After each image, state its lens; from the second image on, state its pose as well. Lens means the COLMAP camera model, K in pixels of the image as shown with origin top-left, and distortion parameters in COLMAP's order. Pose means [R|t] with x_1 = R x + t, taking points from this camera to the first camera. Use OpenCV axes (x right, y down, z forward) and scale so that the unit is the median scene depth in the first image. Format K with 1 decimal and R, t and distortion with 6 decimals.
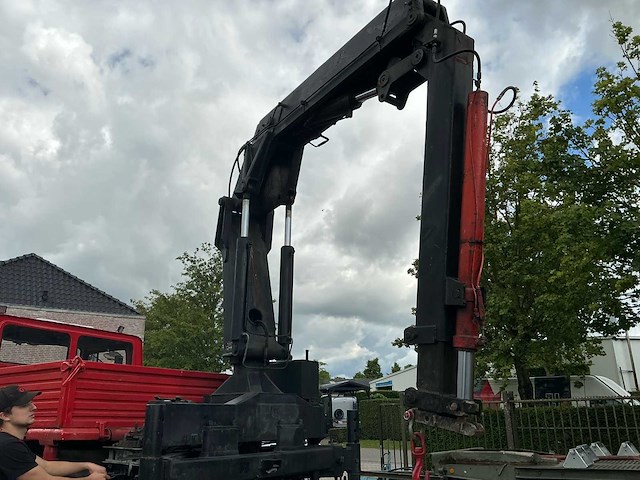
lens RADIAL K [[528.9, 0, 318.4], [0, 528.9, 241.1], [0, 0, 1]] dist [0.138070, -0.273279]
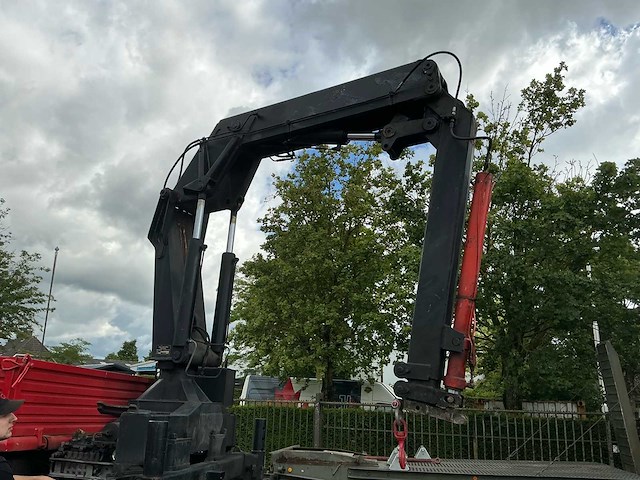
lens RADIAL K [[526.9, 0, 320.0], [0, 526.9, 240.0], [0, 0, 1]] dist [0.080573, -0.157008]
pose [[0.902211, 0.173574, 0.394827, -0.290264], [-0.181036, 0.983301, -0.018596, -0.025507], [-0.391461, -0.054701, 0.918567, 0.030952]]
